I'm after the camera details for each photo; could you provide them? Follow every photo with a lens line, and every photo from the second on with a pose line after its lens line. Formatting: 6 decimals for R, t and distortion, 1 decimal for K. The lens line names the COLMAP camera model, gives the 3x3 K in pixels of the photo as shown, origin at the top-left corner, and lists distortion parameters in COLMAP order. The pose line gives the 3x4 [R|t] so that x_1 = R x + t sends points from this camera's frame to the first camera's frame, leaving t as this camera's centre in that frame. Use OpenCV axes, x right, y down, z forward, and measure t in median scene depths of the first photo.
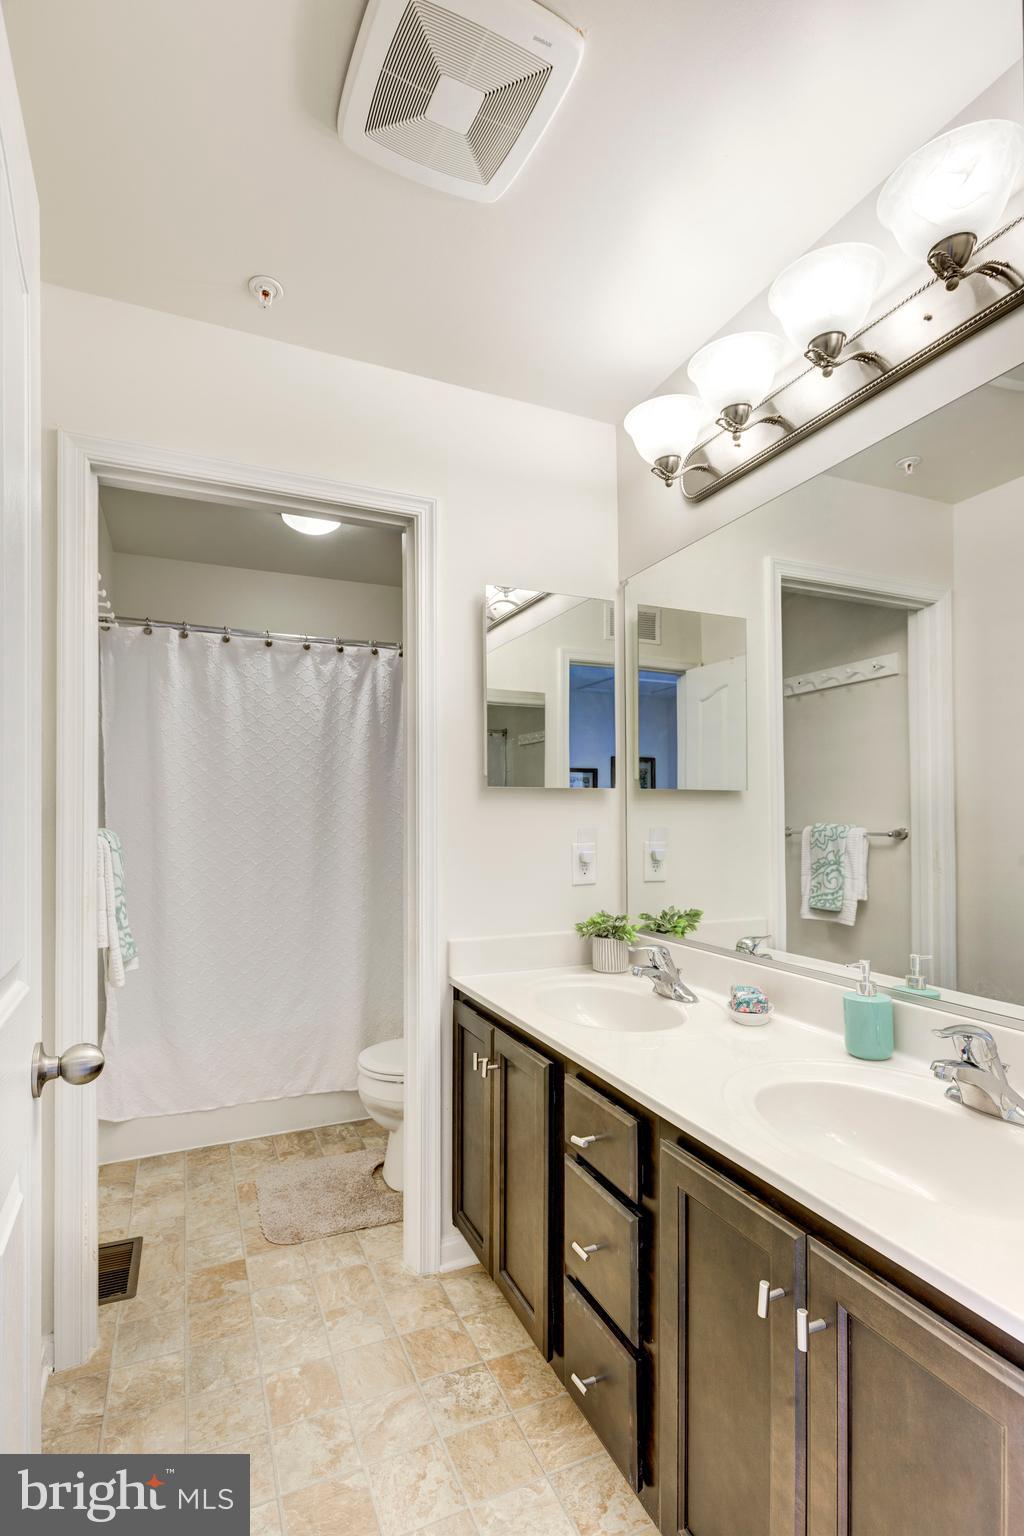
lens RADIAL K [[690.5, 0, 485.4], [0, 690.5, 812.9], [0, 0, 1]] dist [0.000434, 0.000582]
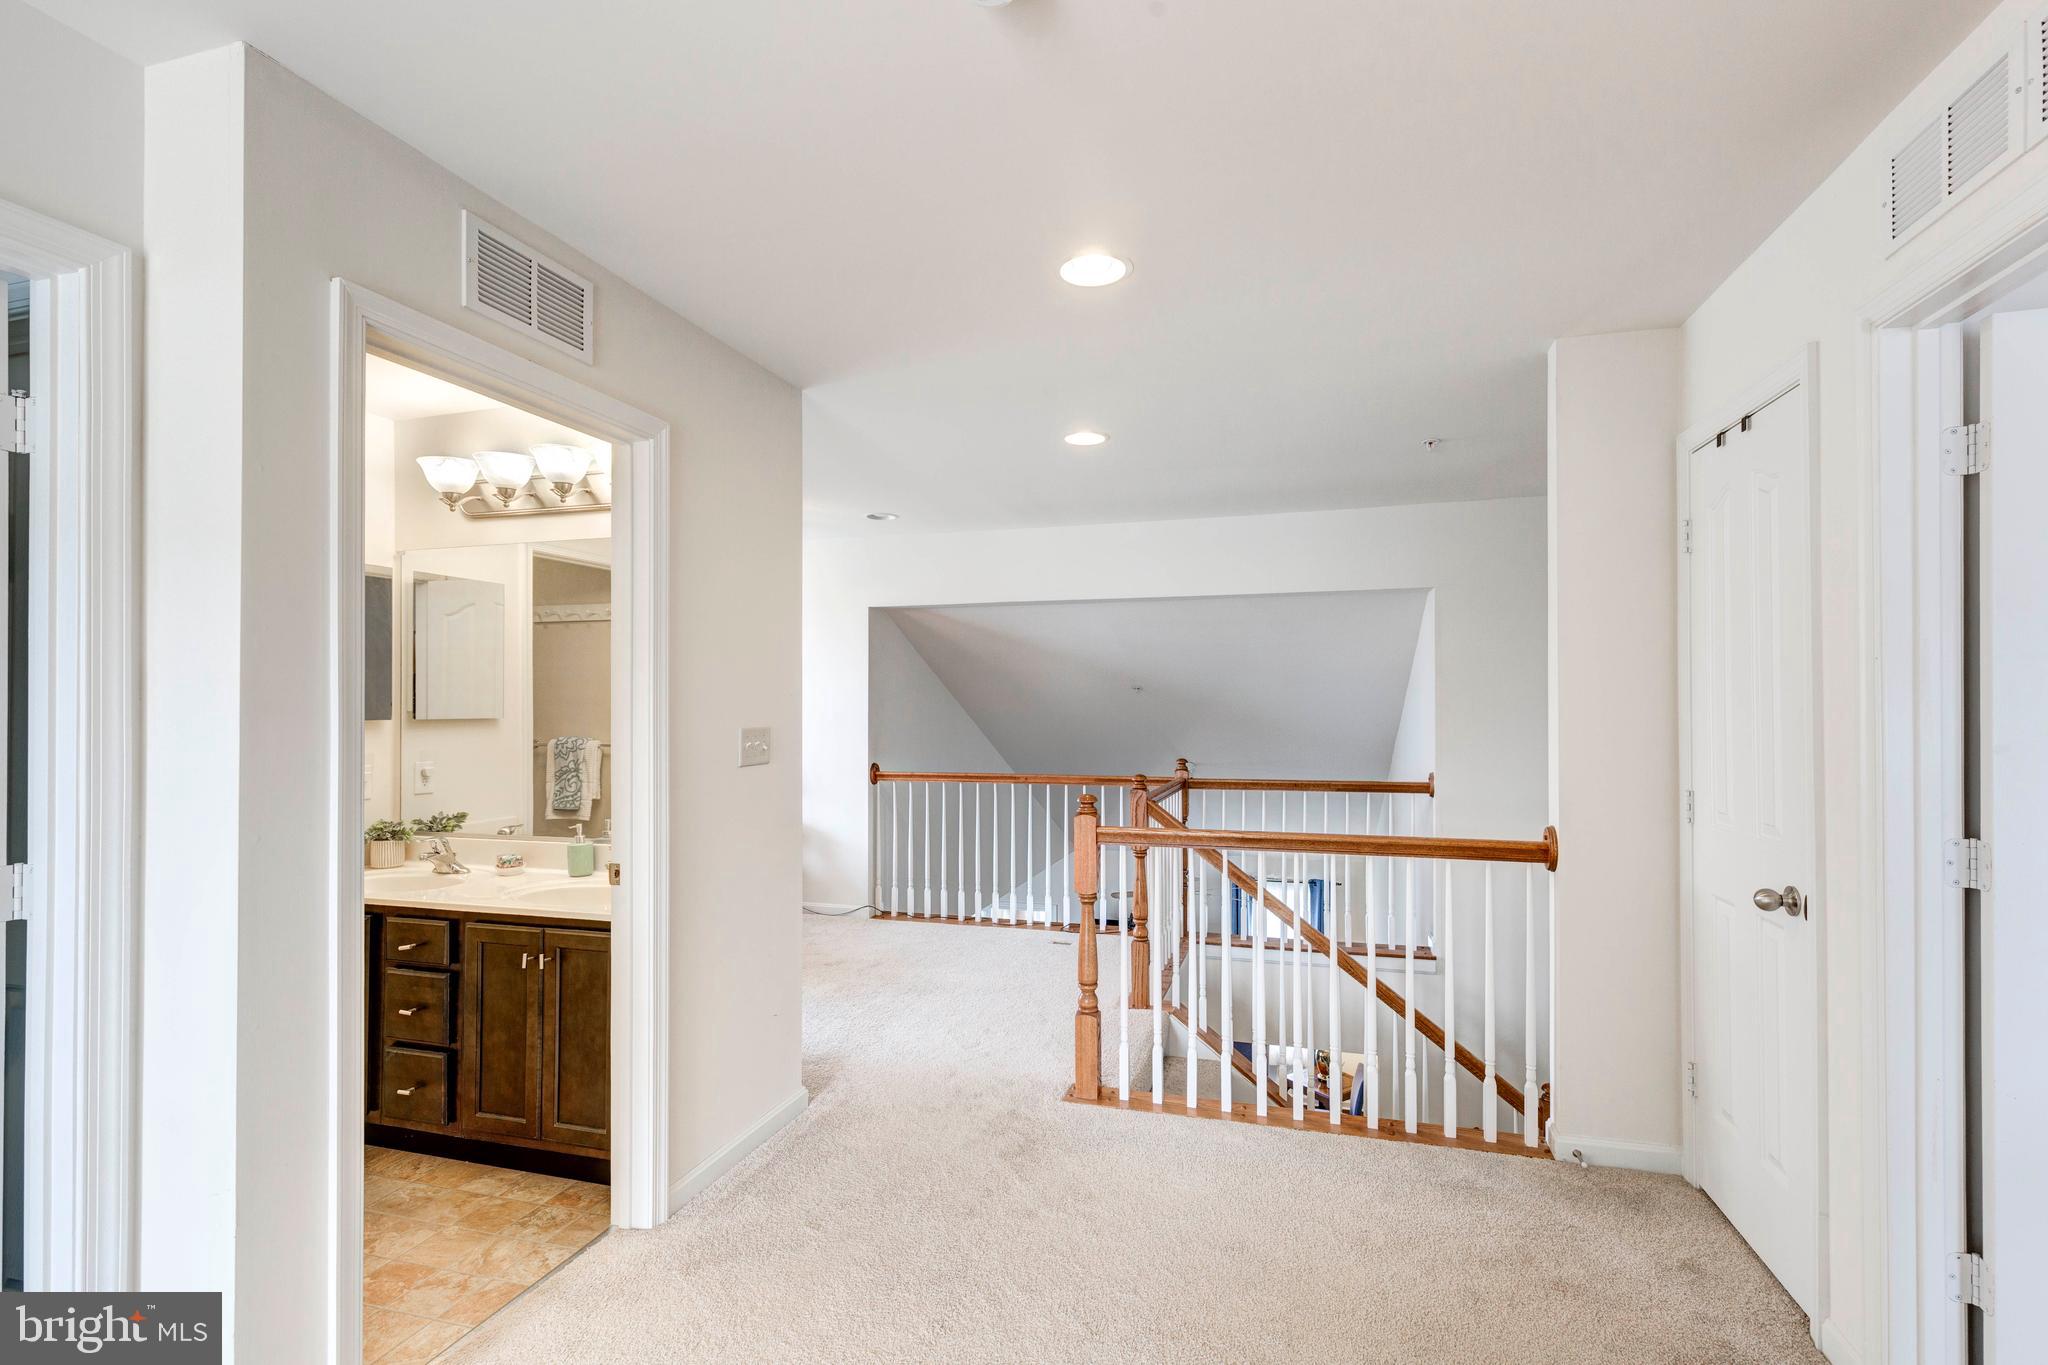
lens RADIAL K [[920.7, 0, 1023.5], [0, 920.7, 692.5], [0, 0, 1]] dist [0.000434, 0.000582]
pose [[0.618540, 0.014750, 0.785615, -0.404438], [-0.007882, 0.999890, -0.012567, -0.072291], [-0.785713, 0.001581, 0.618589, -0.899430]]
